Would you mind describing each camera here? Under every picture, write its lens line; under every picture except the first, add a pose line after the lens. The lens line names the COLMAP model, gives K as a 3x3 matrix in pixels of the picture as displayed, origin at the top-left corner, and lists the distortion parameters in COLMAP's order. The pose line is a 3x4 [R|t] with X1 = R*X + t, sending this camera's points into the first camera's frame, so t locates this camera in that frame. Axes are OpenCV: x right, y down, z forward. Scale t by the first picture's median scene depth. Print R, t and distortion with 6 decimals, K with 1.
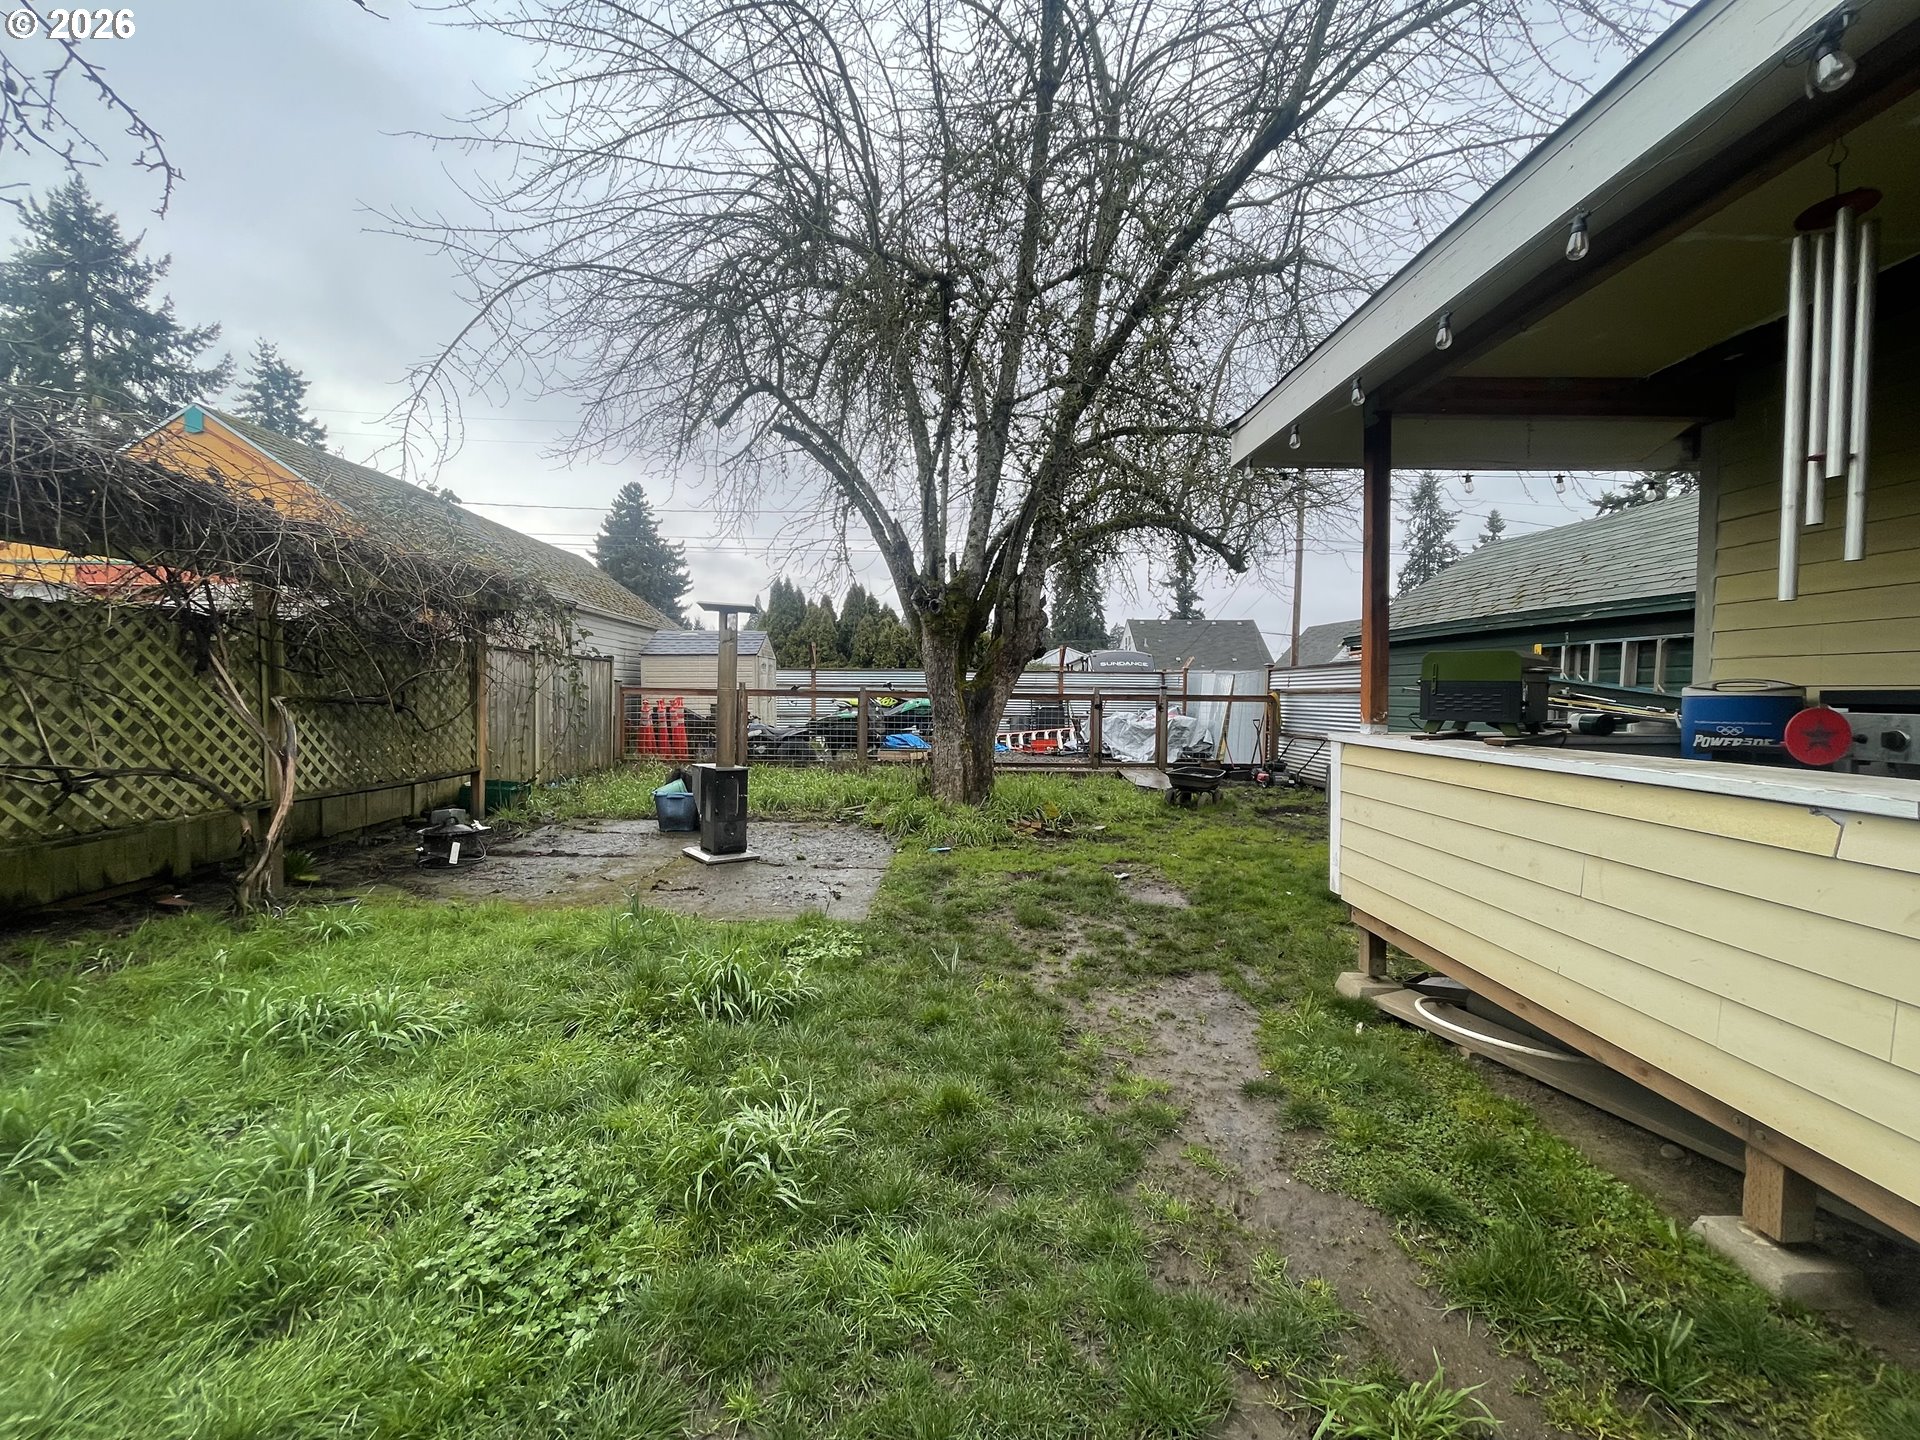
lens RADIAL K [[775.5, 0, 961.2], [0, 775.5, 719.6], [0, 0, 1]] dist [-0.000375, 0.000454]
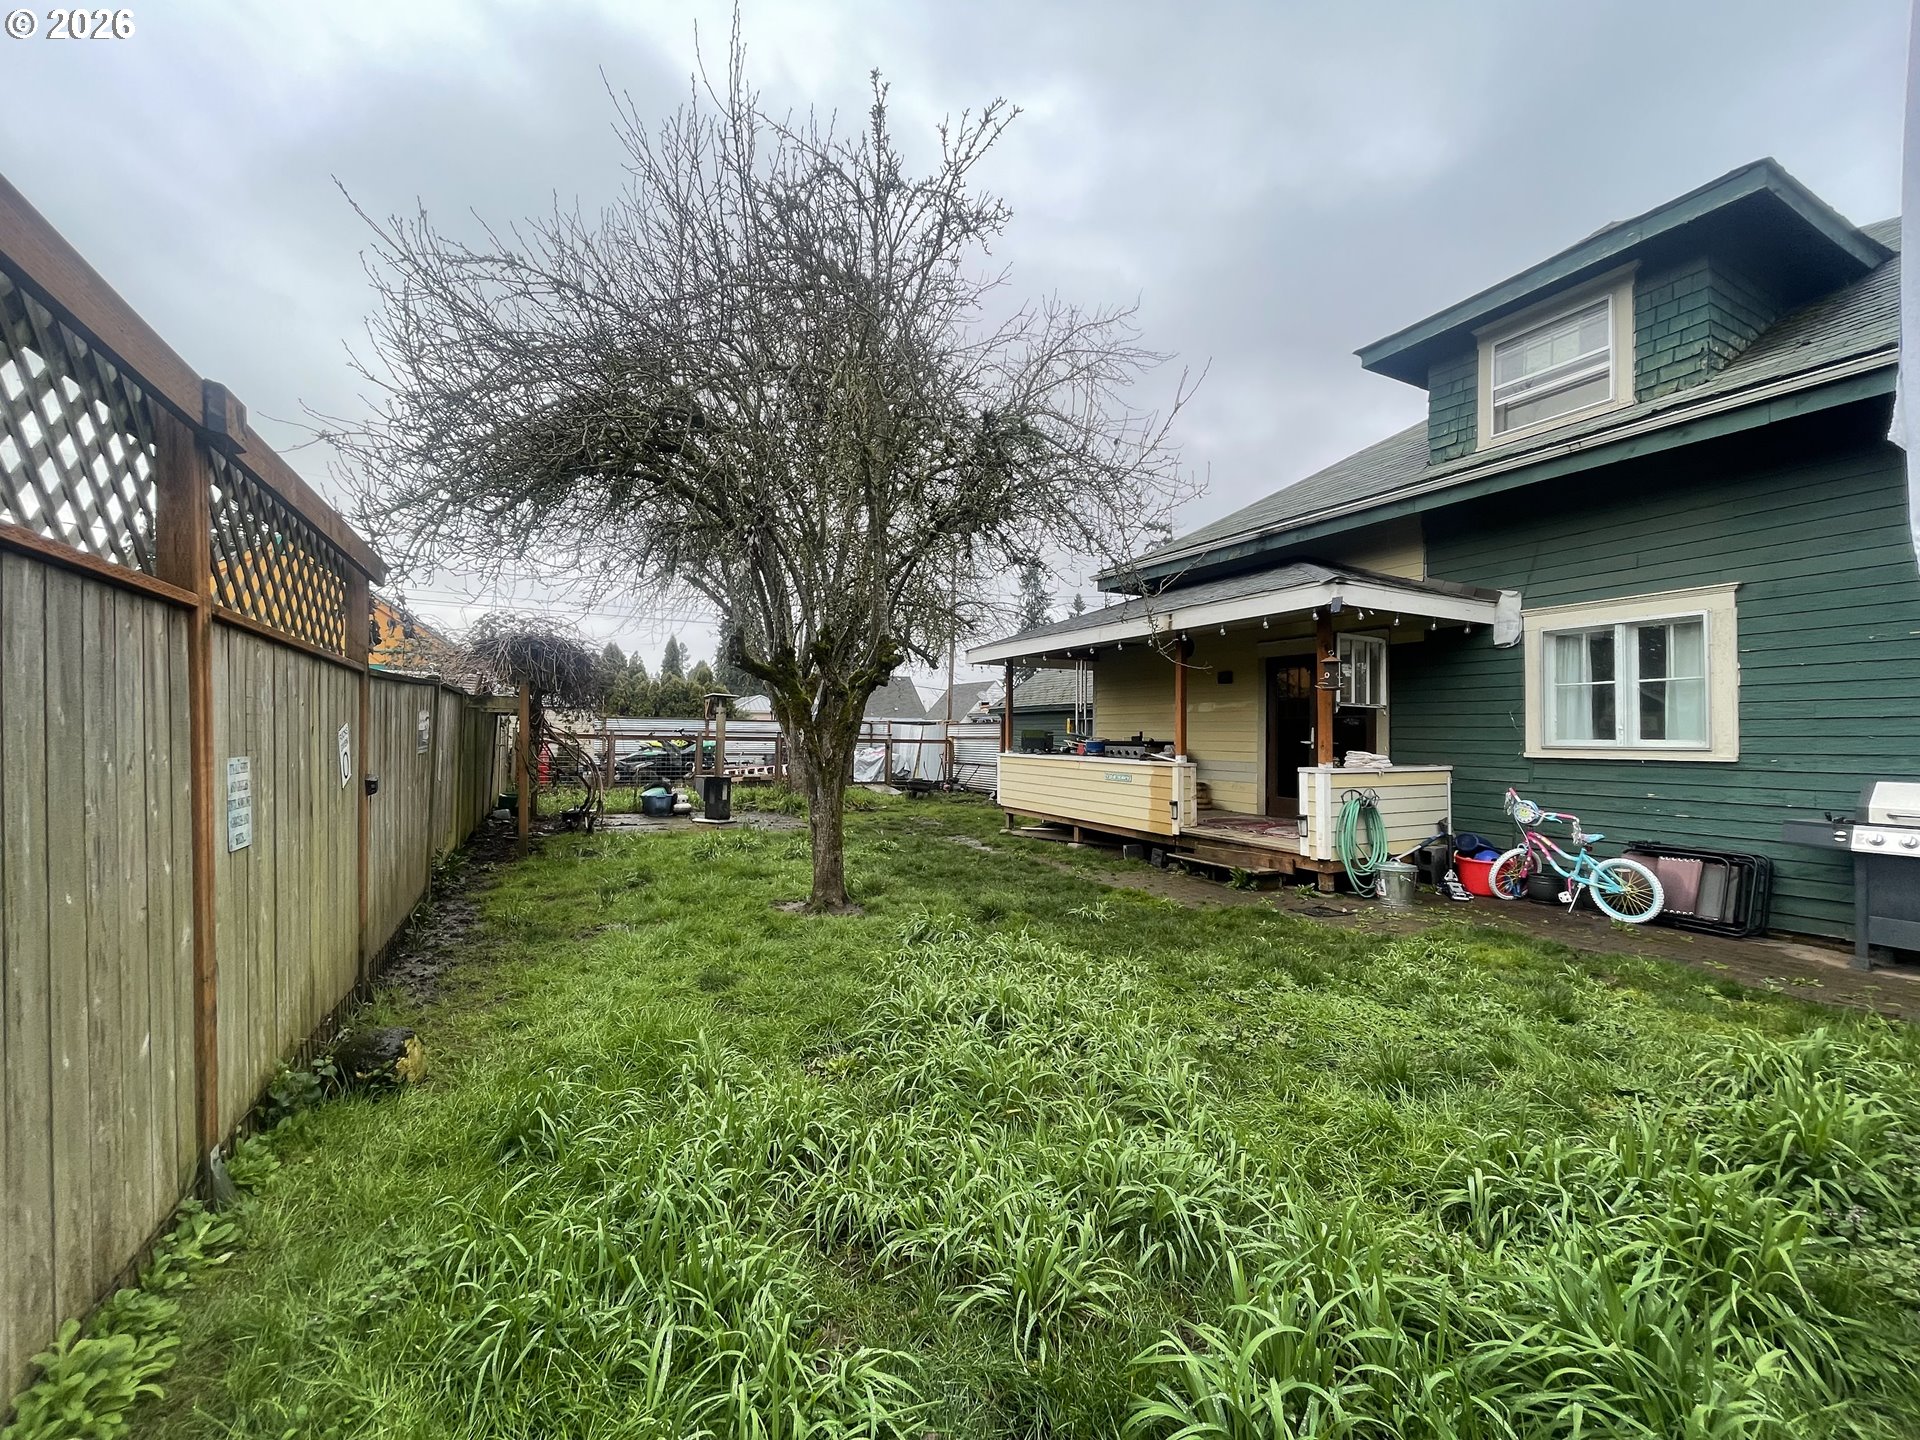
lens RADIAL K [[775.5, 0, 954.8], [0, 775.5, 735.3], [0, 0, 1]] dist [-0.000375, 0.000454]
pose [[0.906262, 0.003821, 0.422699, -0.301294], [0.011123, 0.999397, -0.032882, 0.014874], [-0.422570, 0.034502, 0.905673, -0.532678]]
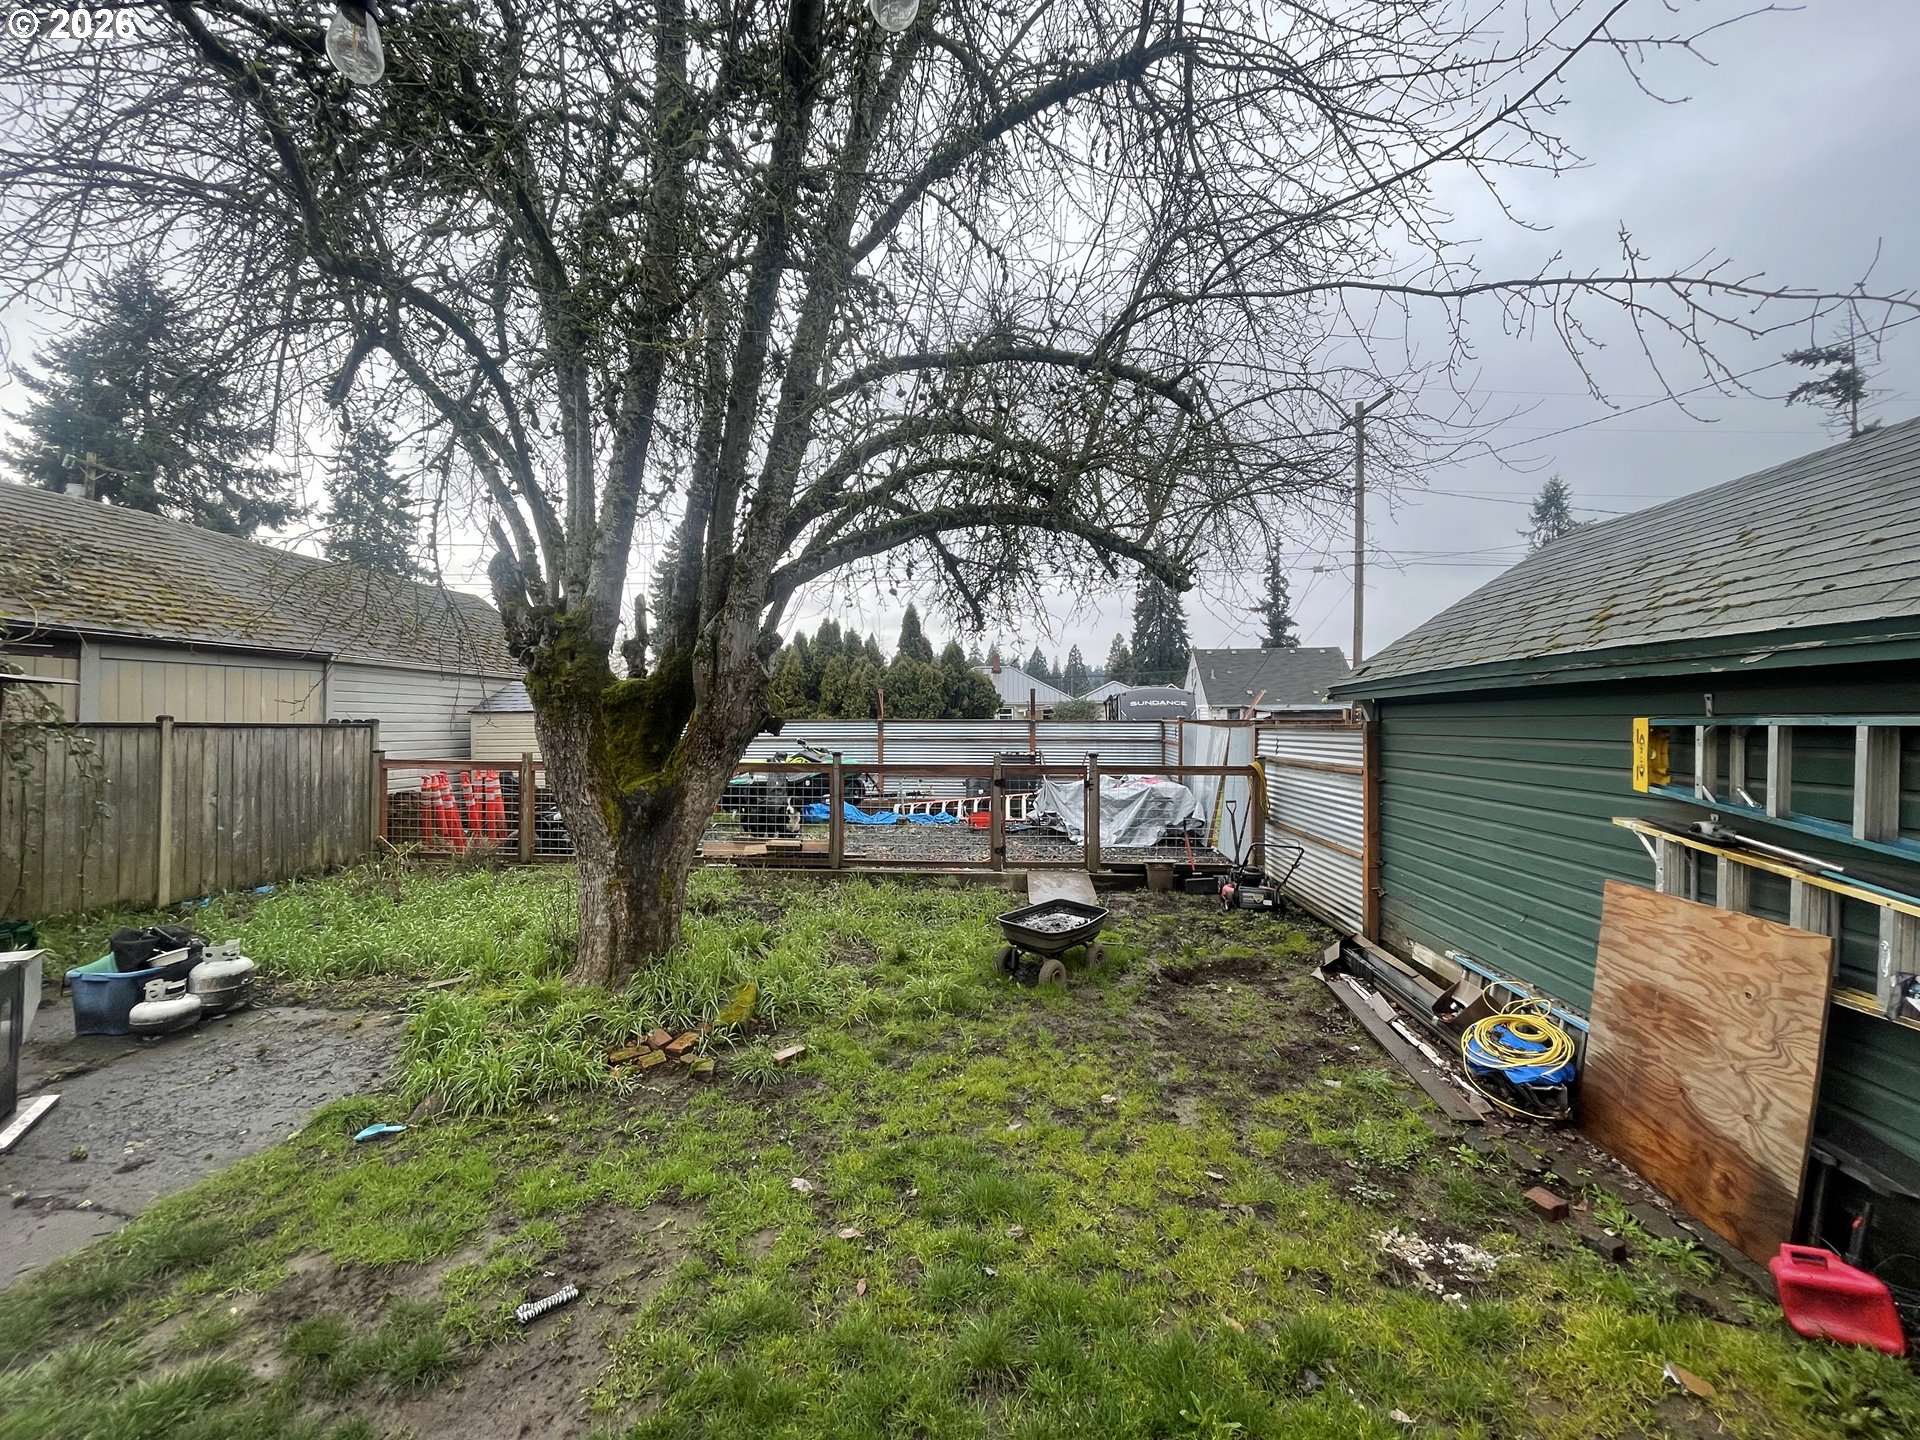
lens RADIAL K [[775.5, 0, 963.3], [0, 775.5, 720.9], [0, 0, 1]] dist [-0.000375, 0.000454]
pose [[0.992709, -0.009310, -0.120174, 0.228807], [0.004639, 0.999225, -0.039090, -0.046054], [0.120445, 0.038248, 0.991983, 0.282707]]
